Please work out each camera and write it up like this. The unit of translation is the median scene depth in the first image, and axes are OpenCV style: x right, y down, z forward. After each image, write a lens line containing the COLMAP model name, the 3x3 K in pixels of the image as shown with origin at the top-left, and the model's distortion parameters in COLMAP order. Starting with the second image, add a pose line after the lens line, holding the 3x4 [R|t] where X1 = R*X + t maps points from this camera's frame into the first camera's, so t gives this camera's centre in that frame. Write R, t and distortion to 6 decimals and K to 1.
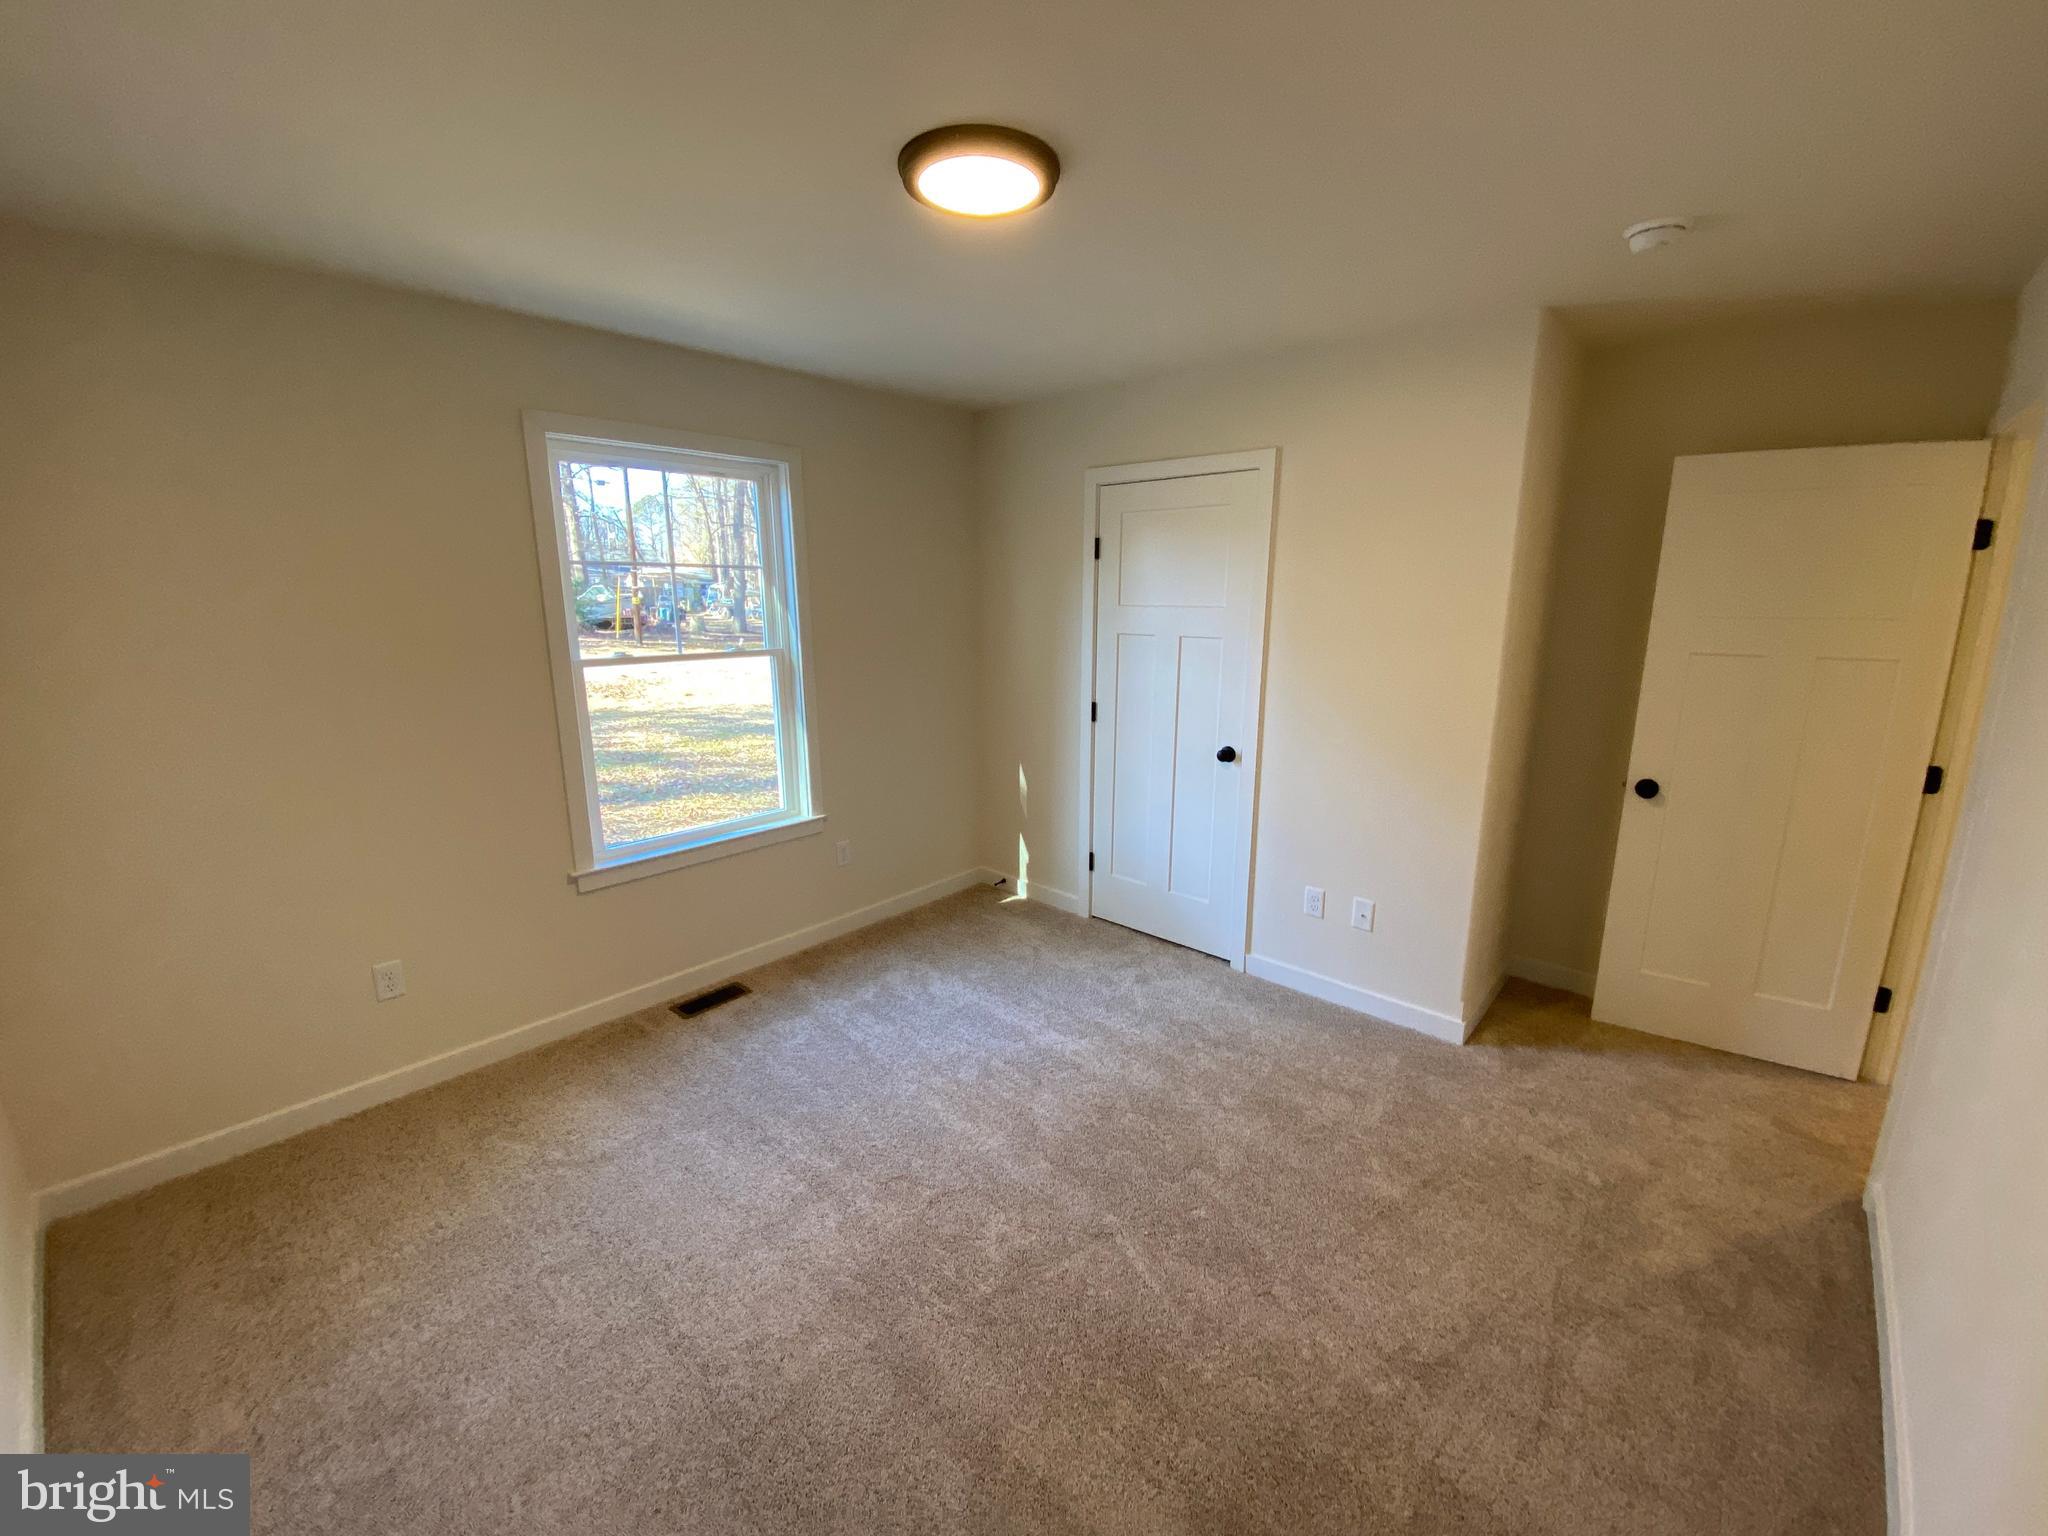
lens RADIAL K [[831.4, 0, 1024.0], [0, 831.4, 768.0], [0, 0, 1]] dist [0.024322, -0.019921]
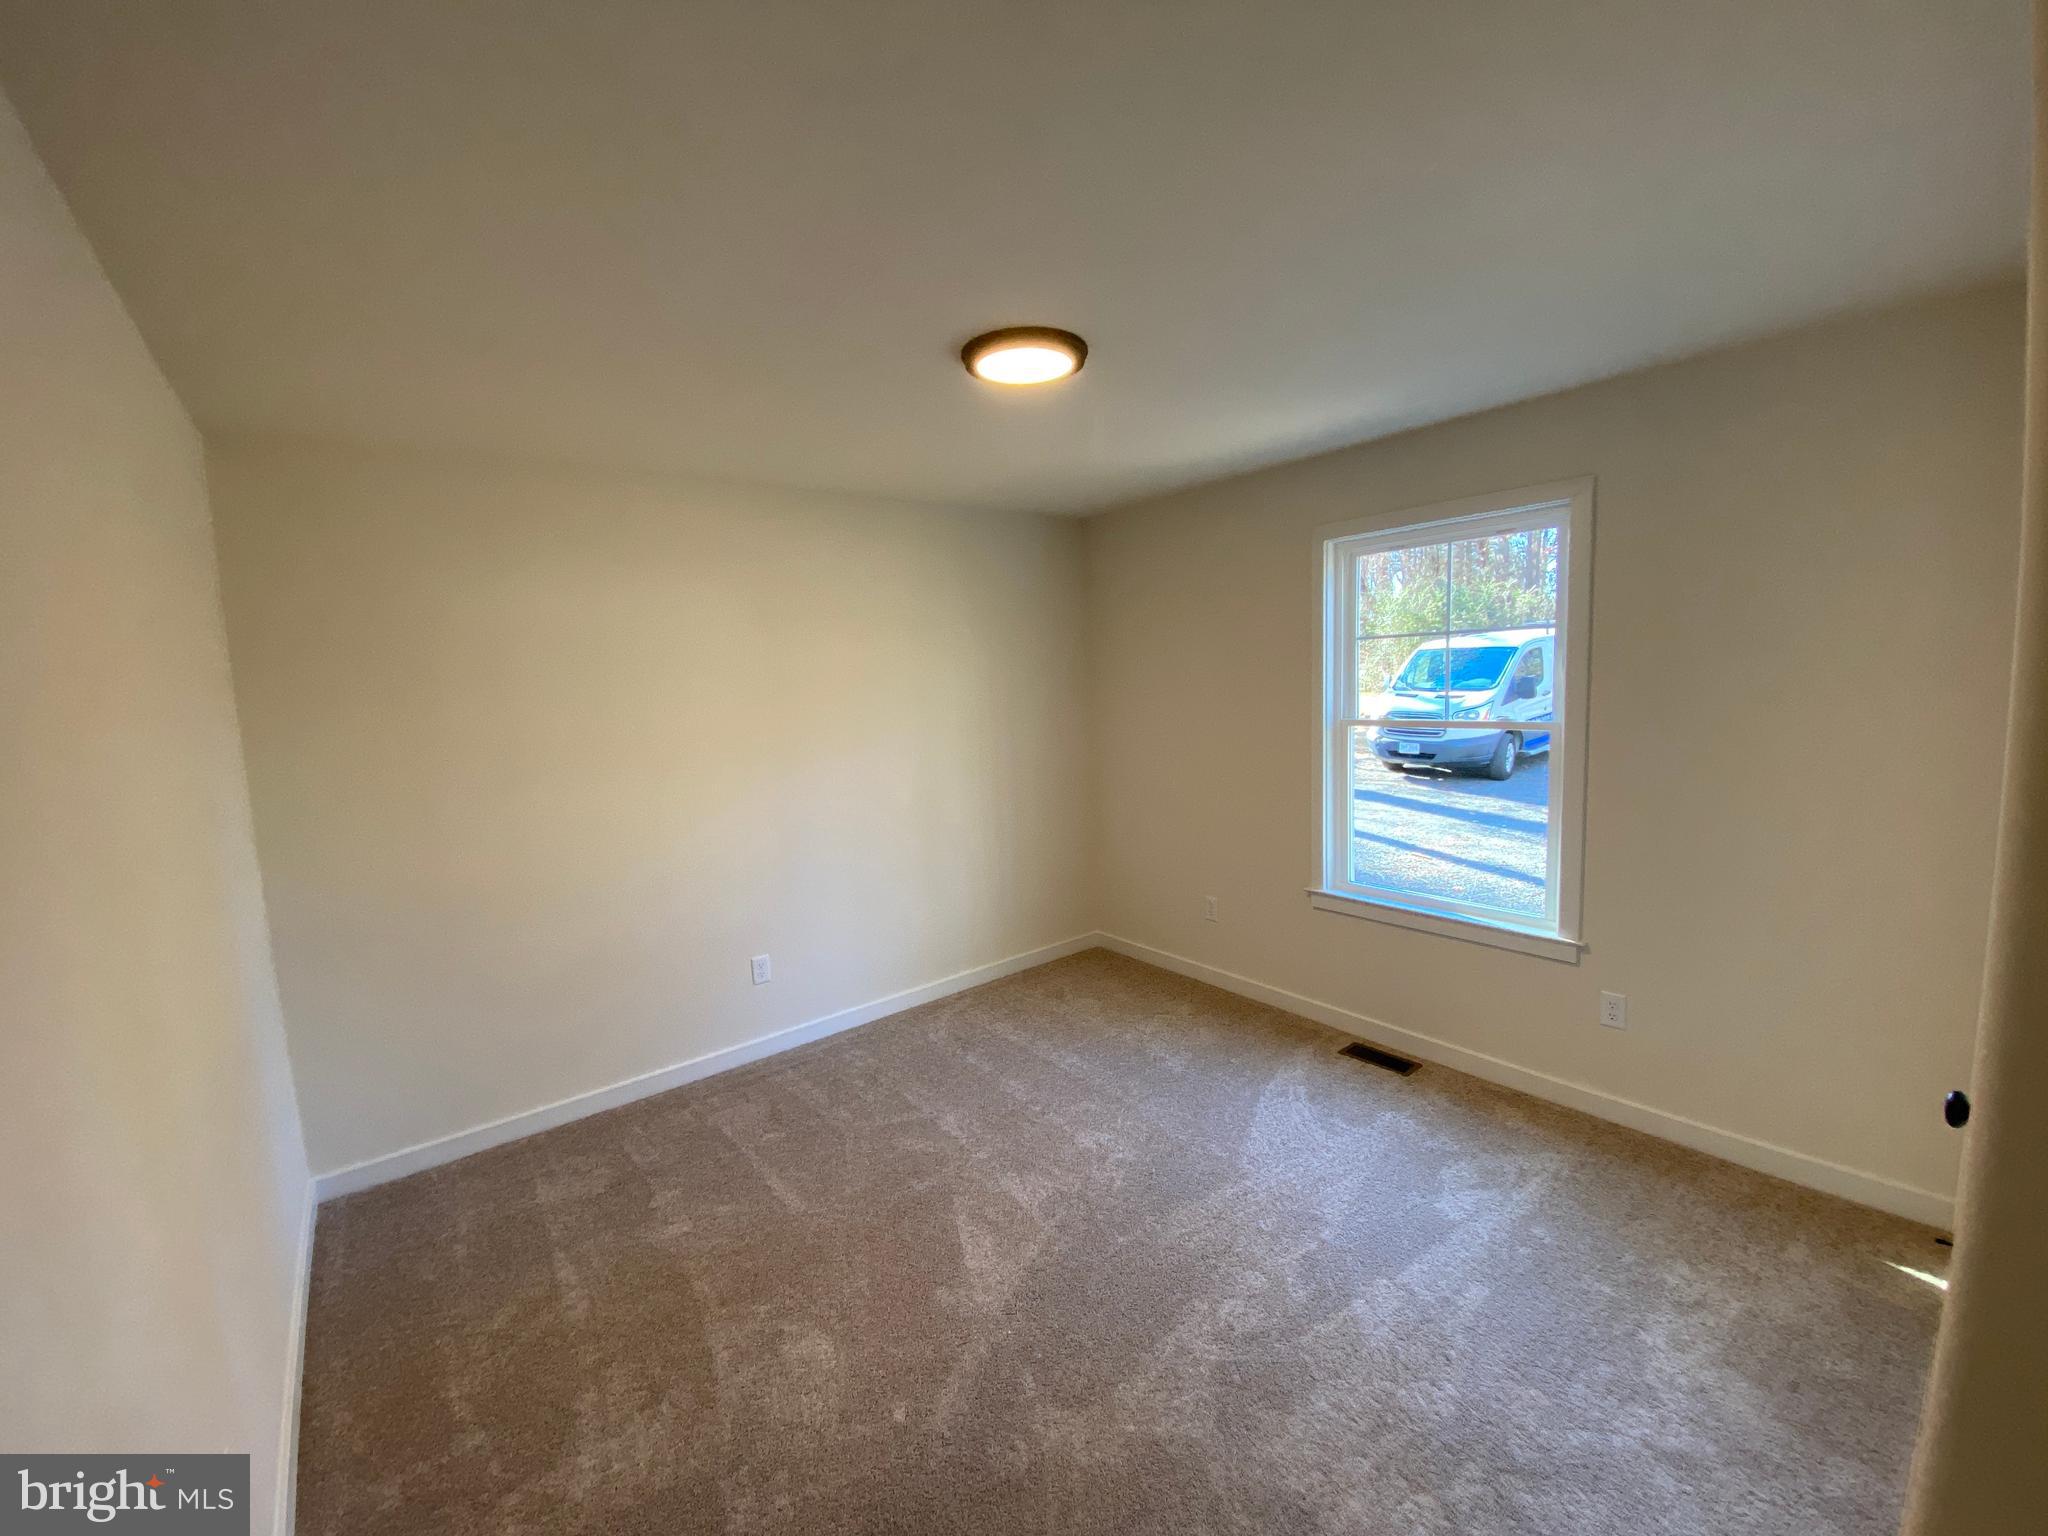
lens RADIAL K [[831.4, 0, 1024.0], [0, 831.4, 768.0], [0, 0, 1]] dist [0.024322, -0.019921]
pose [[-0.171522, 0.124623, -0.977266, 0.651077], [-0.161739, 0.974946, 0.152714, -0.151959], [0.971813, 0.184256, -0.147068, 0.664220]]
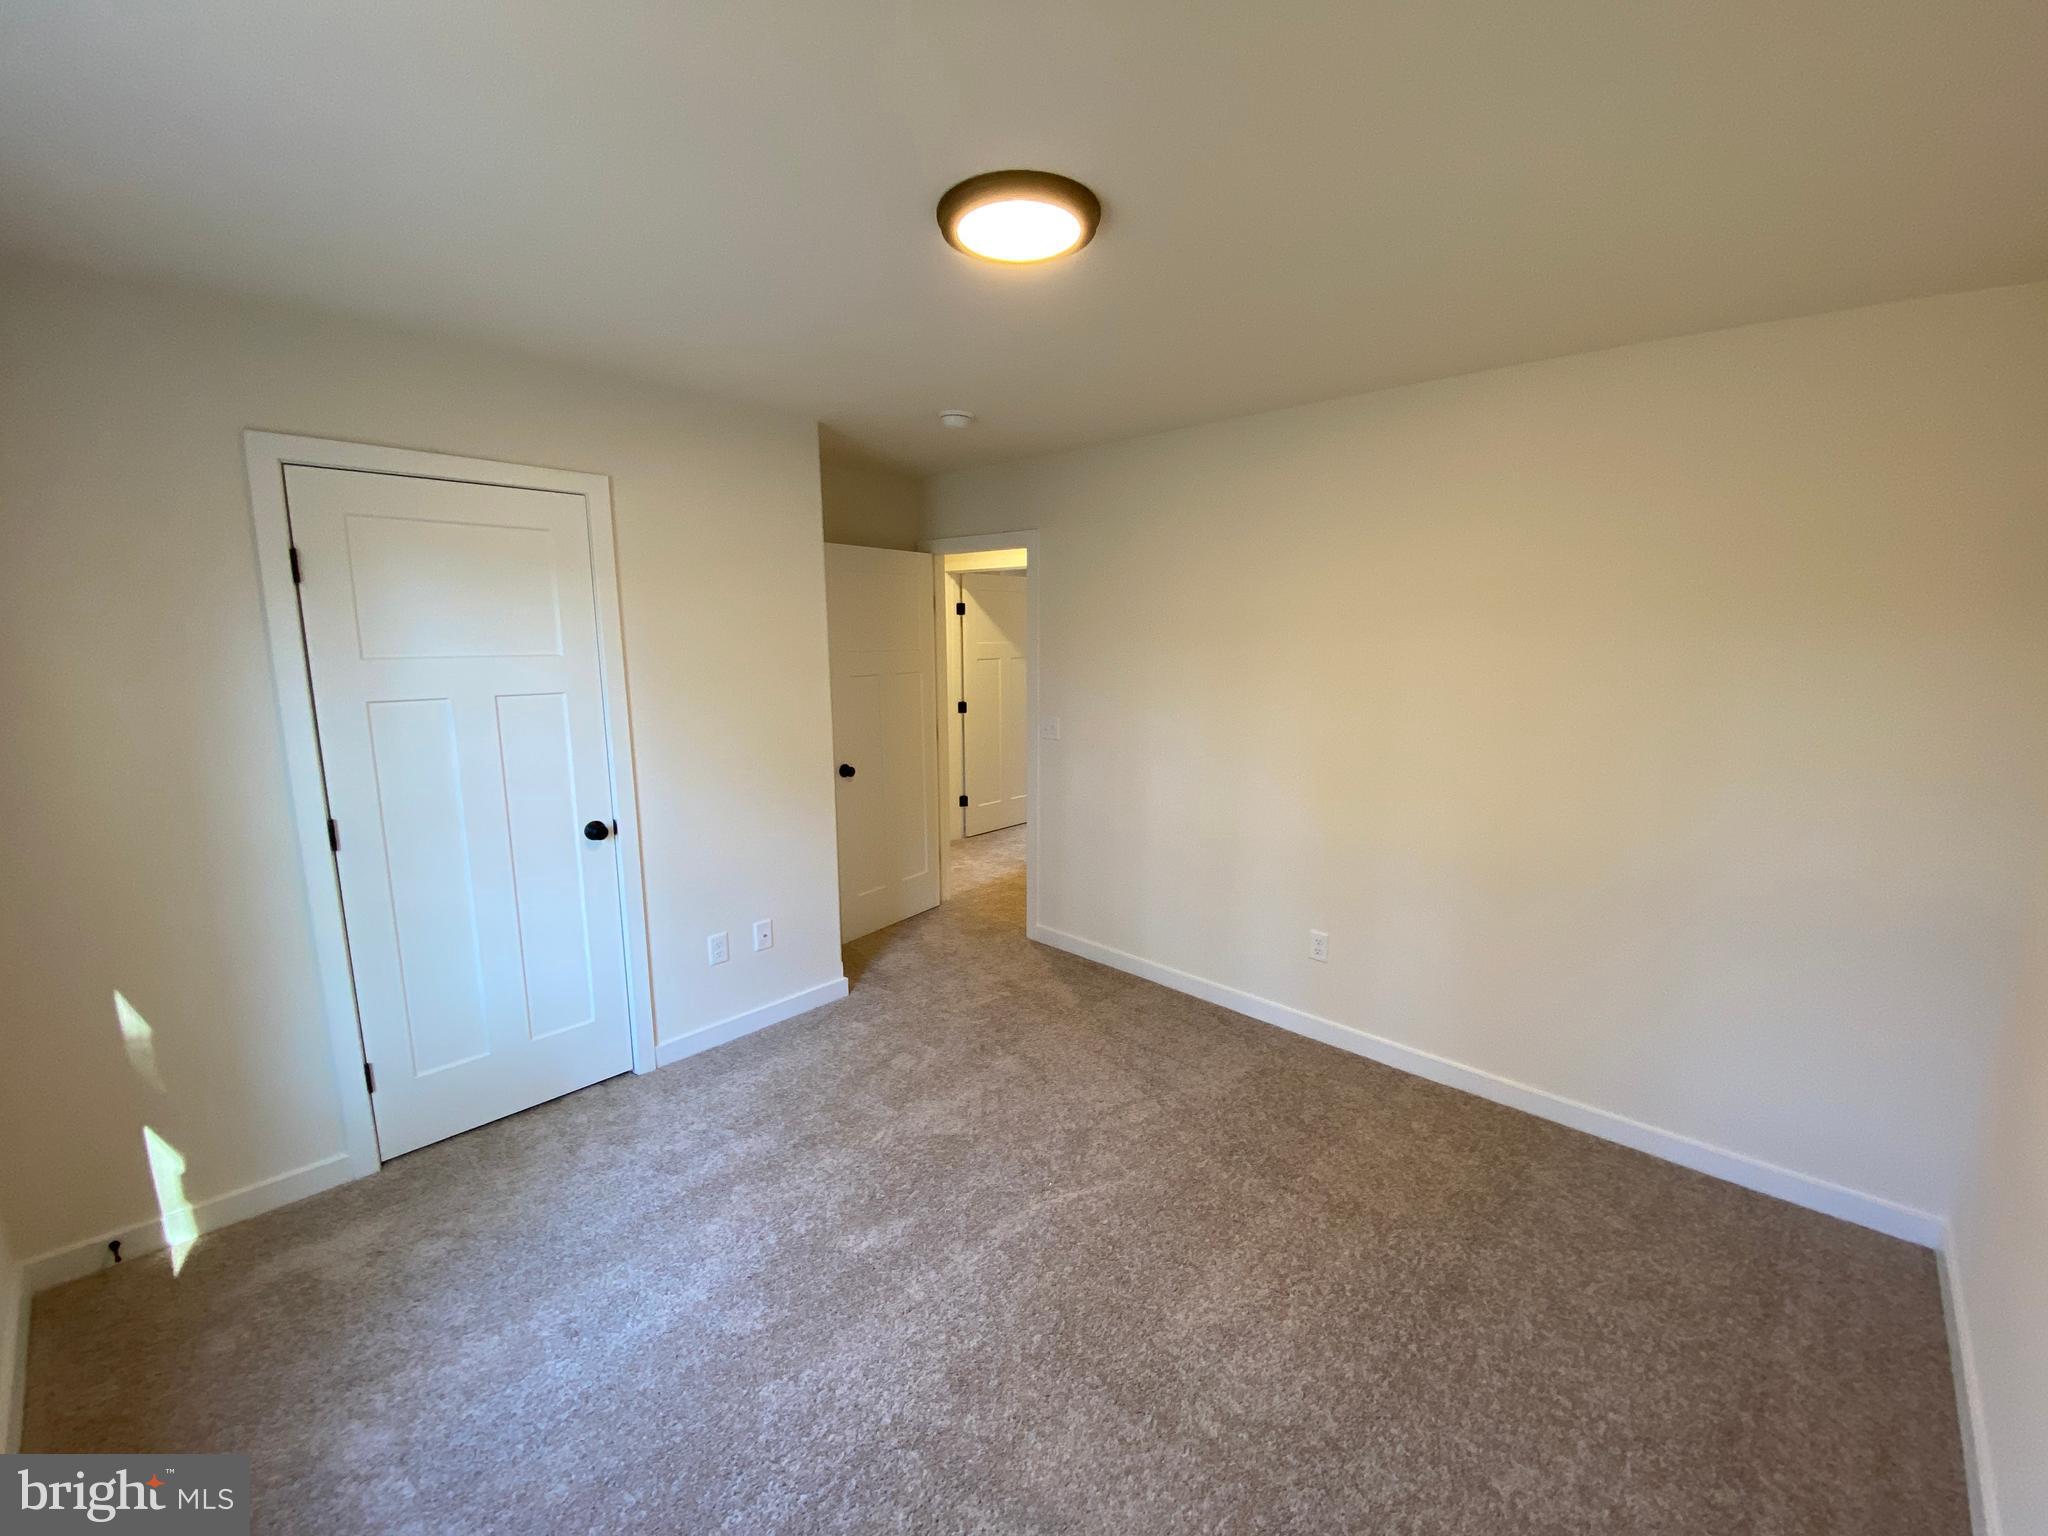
lens RADIAL K [[831.4, 0, 1024.0], [0, 831.4, 768.0], [0, 0, 1]] dist [0.024322, -0.019921]
pose [[0.019578, -0.165483, 0.986018, -0.580943], [0.215035, 0.963824, 0.157489, -0.121507], [-0.976410, 0.208945, 0.054455, 0.552972]]
